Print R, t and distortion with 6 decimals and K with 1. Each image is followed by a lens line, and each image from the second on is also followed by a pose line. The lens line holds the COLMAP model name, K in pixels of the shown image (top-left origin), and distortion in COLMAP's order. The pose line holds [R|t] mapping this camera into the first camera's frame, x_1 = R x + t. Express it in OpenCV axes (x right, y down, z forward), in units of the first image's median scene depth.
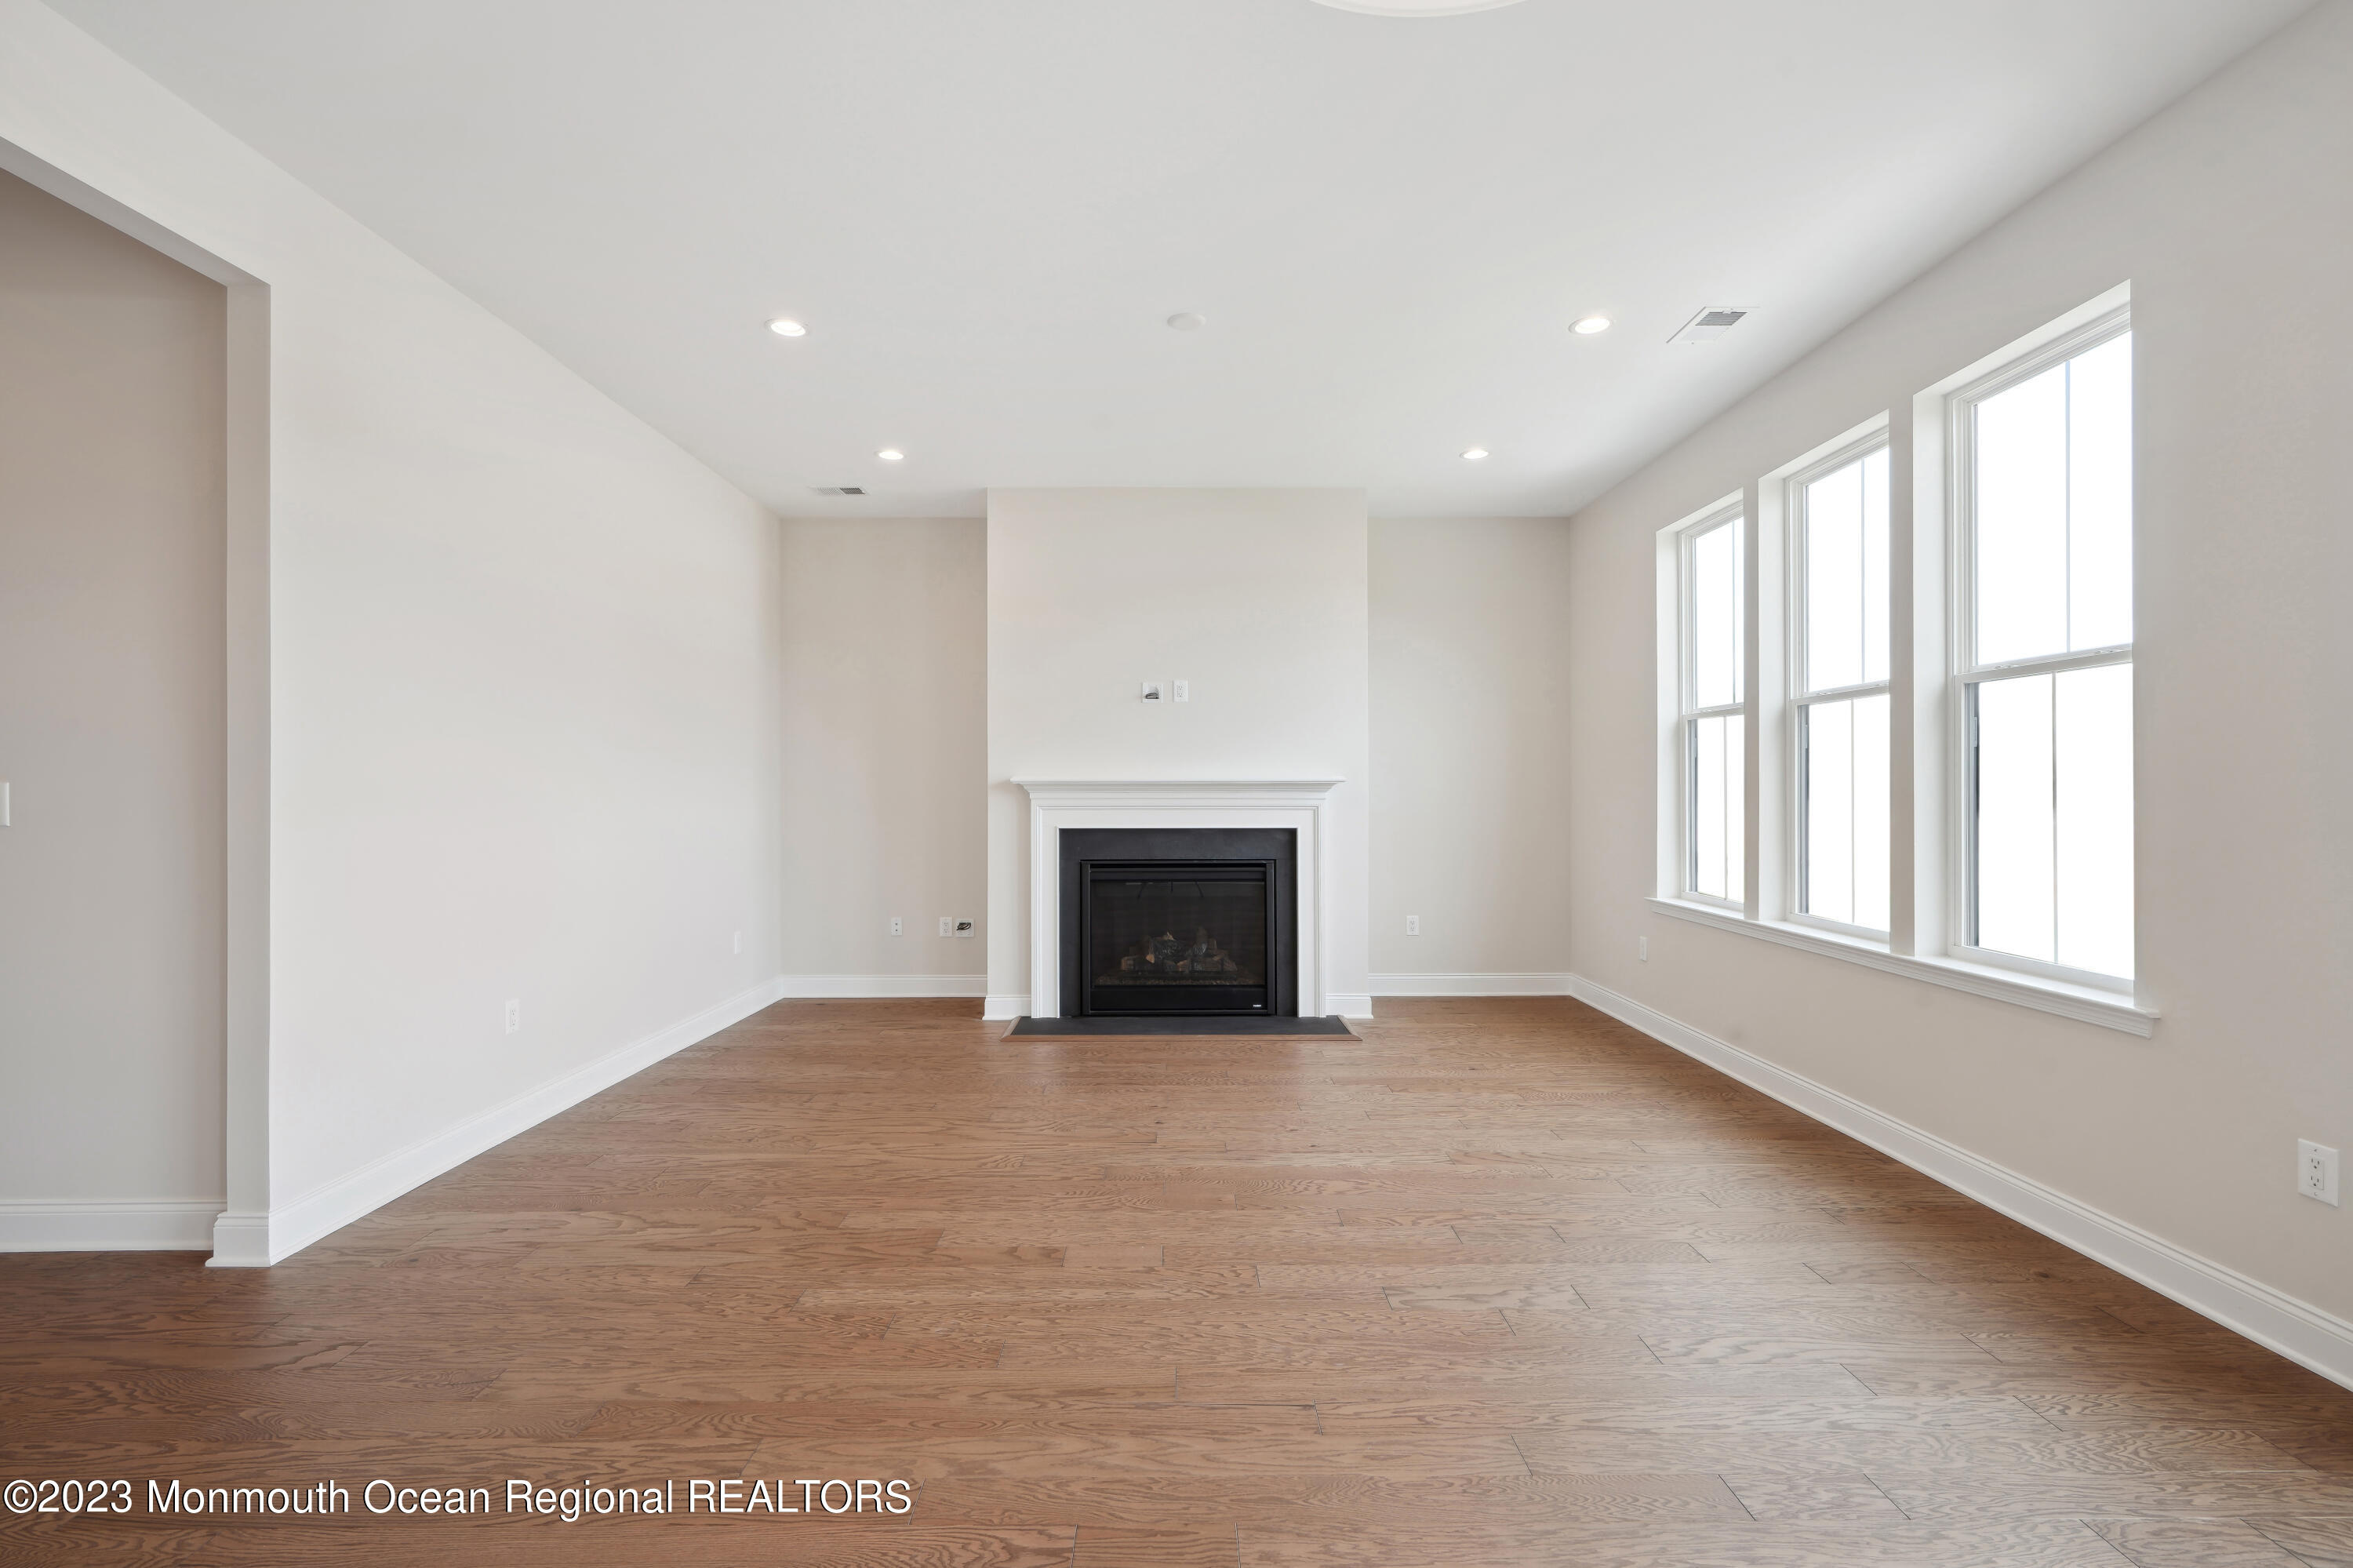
lens RADIAL K [[1102.6, 0, 1192.5], [0, 1102.6, 778.0], [0, 0, 1]] dist [0.003075, -0.000551]
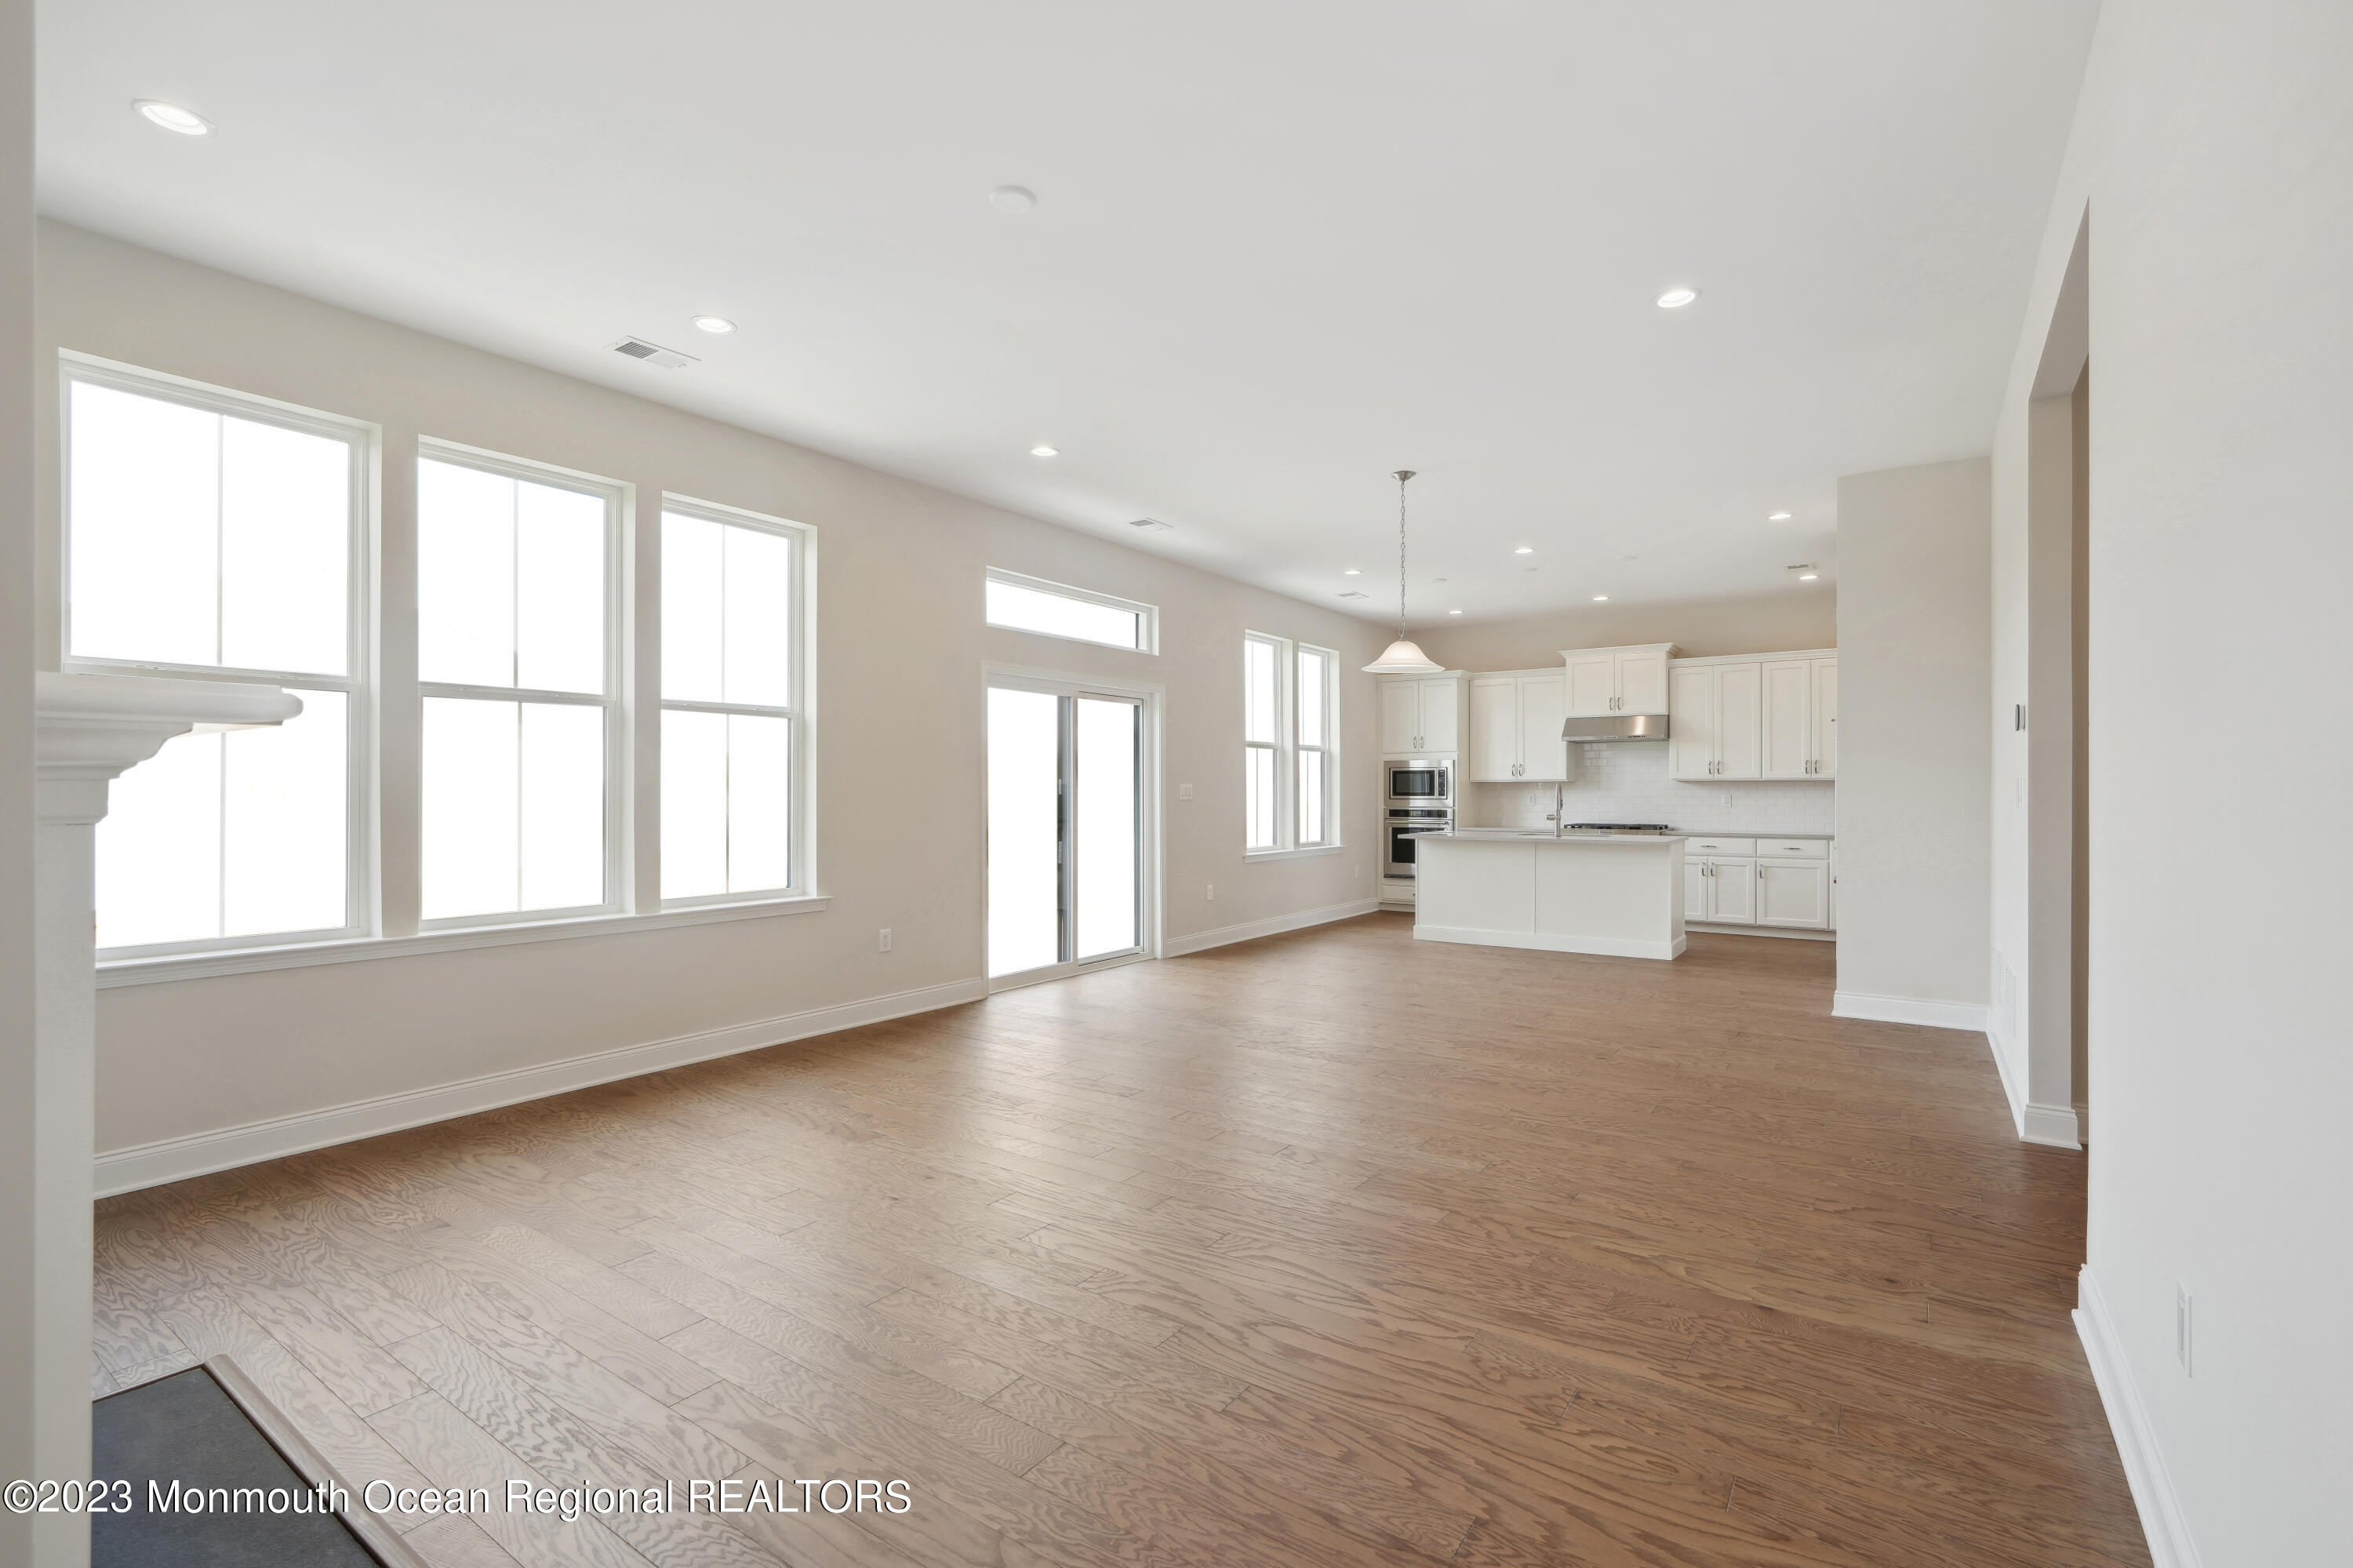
lens RADIAL K [[1102.6, 0, 1170.5], [0, 1102.6, 790.6], [0, 0, 1]] dist [0.003075, -0.000551]
pose [[-0.819132, 0.001636, 0.573602, -0.687034], [-0.003828, 0.999958, -0.008319, 0.028513], [-0.573592, -0.009010, -0.819092, 1.962518]]
